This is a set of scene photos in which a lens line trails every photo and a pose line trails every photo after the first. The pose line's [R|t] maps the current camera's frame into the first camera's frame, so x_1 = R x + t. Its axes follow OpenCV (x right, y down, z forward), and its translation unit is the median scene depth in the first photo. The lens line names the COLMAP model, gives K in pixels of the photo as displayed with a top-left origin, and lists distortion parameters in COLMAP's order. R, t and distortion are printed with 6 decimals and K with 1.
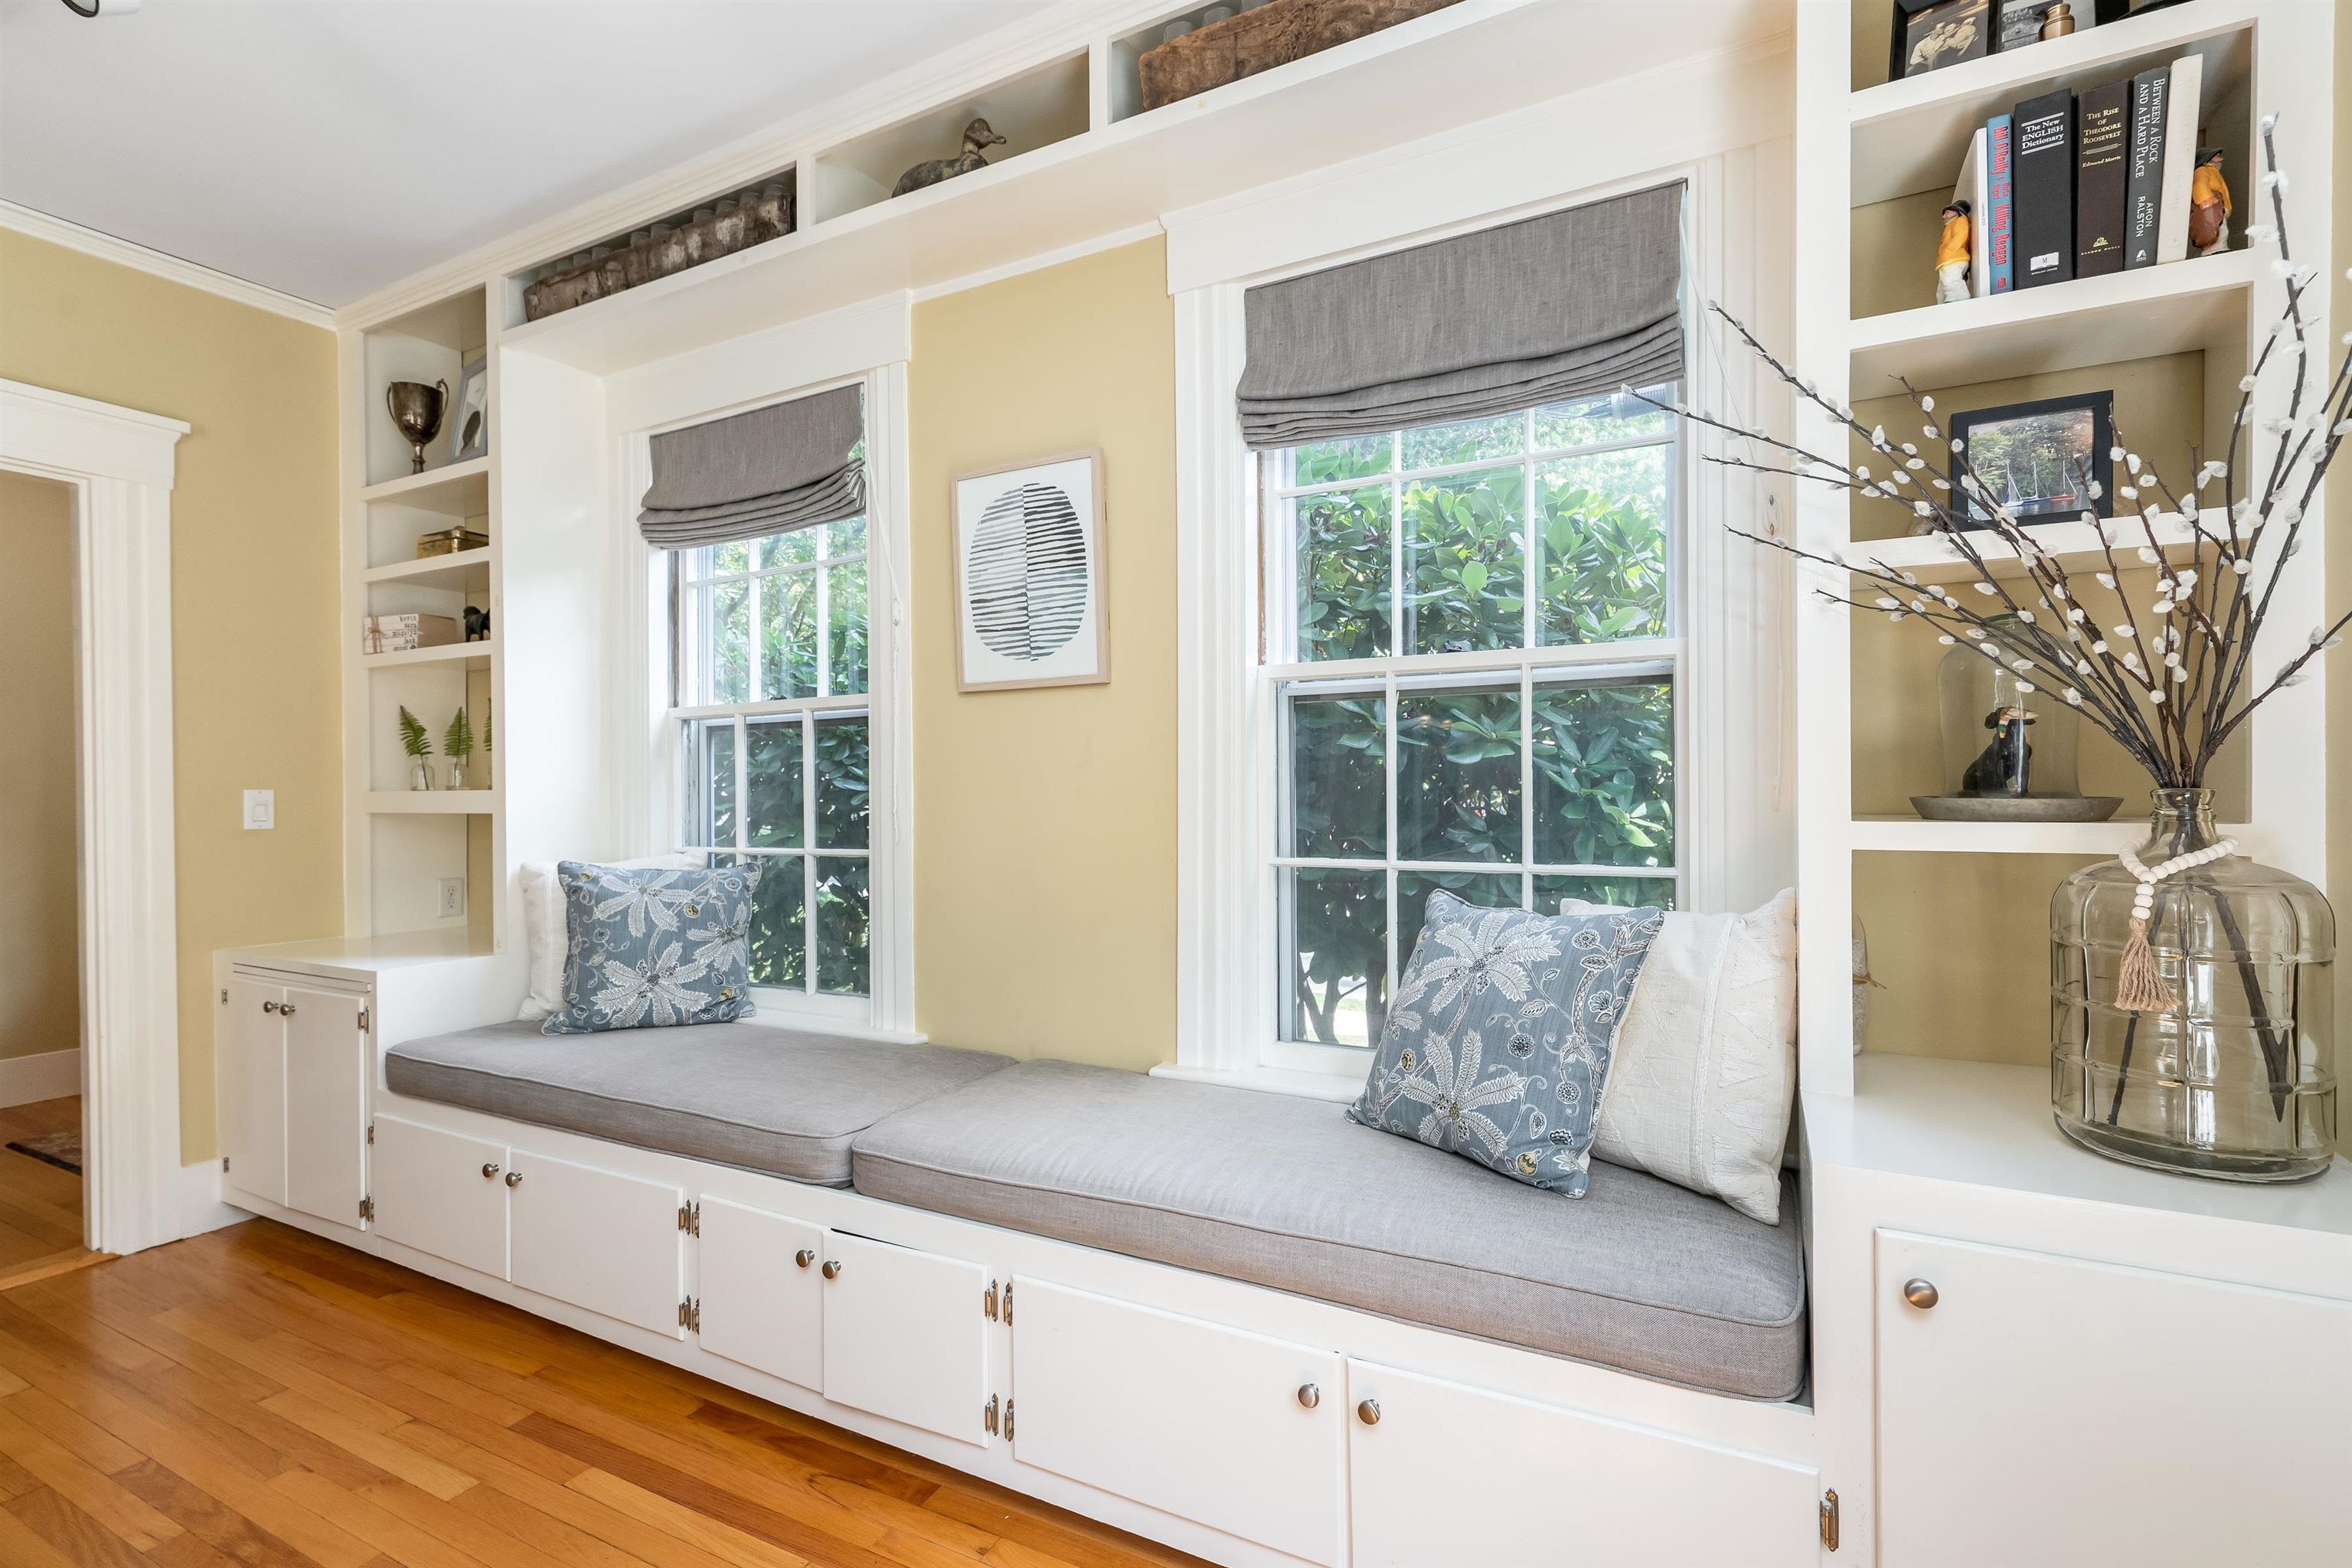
lens RADIAL K [[1086.8, 0, 1166.1], [0, 1086.8, 790.5], [0, 0, 1]] dist [0.005397, 0.001583]
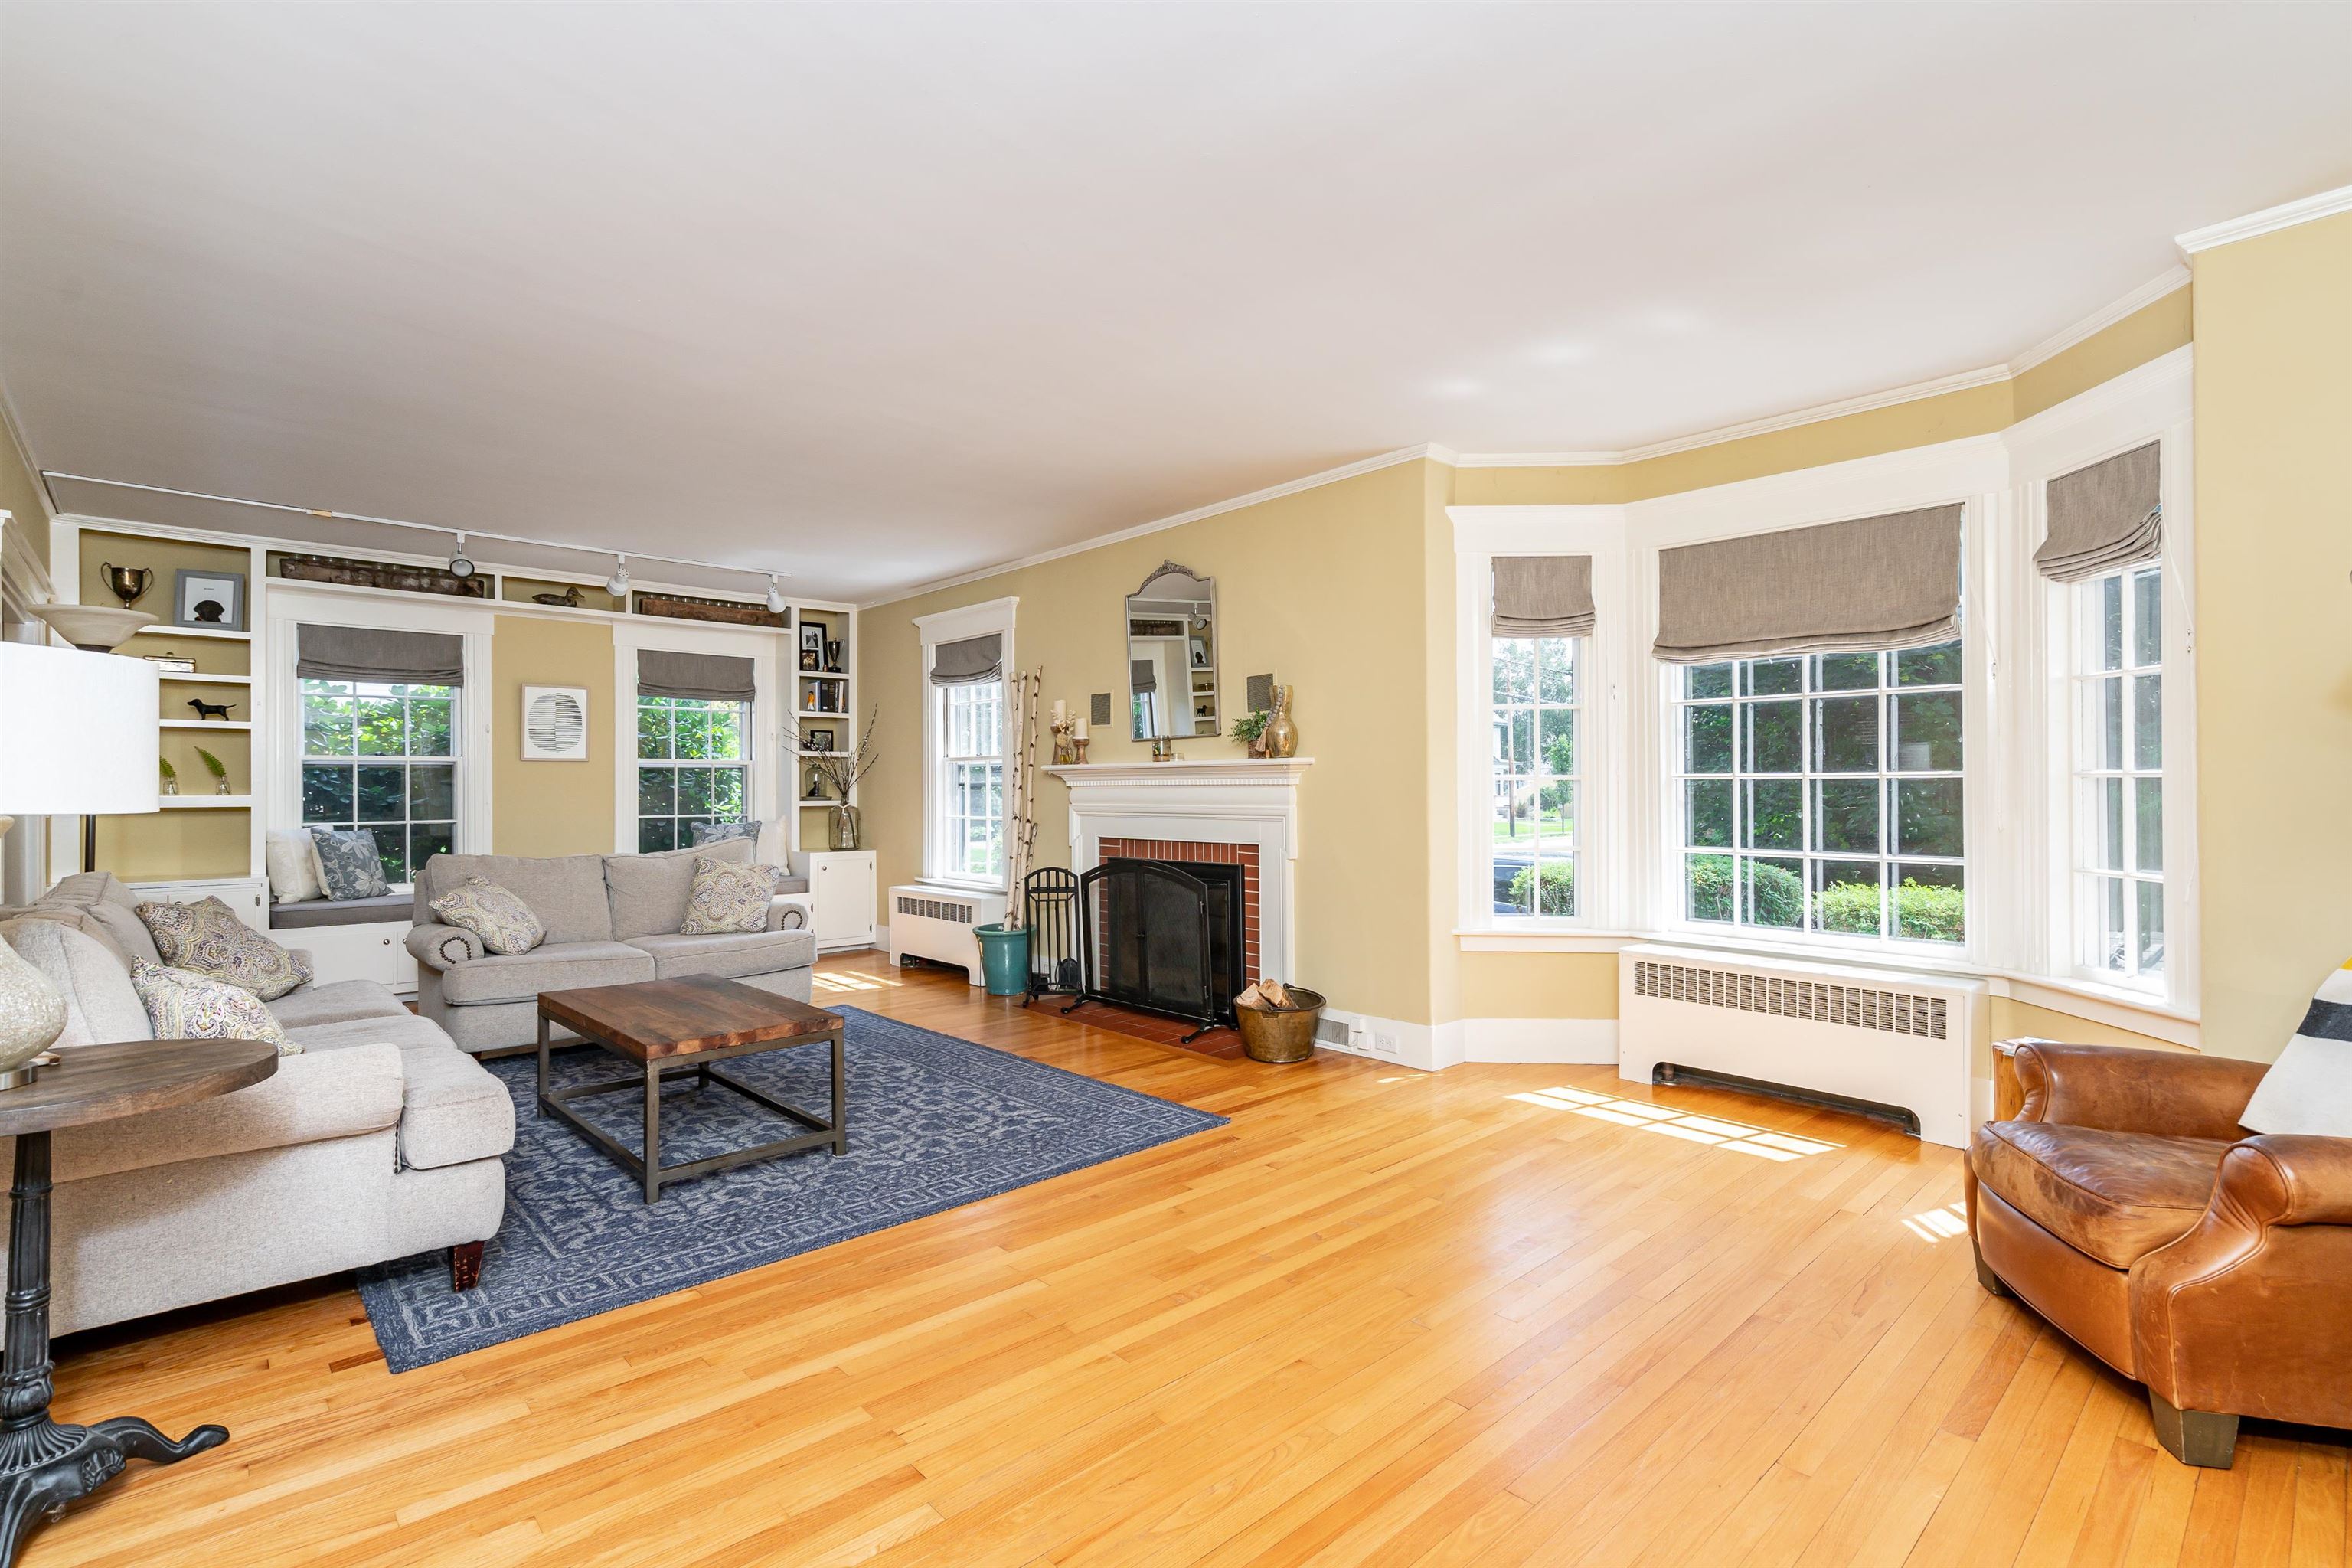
lens RADIAL K [[1086.8, 0, 1186.6], [0, 1086.8, 787.8], [0, 0, 1]] dist [0.005397, 0.001583]
pose [[0.329188, 0.008405, 0.944227, -2.369152], [-0.002255, 0.999965, -0.008115, -0.001606], [-0.944262, 0.000542, 0.329195, -1.610023]]
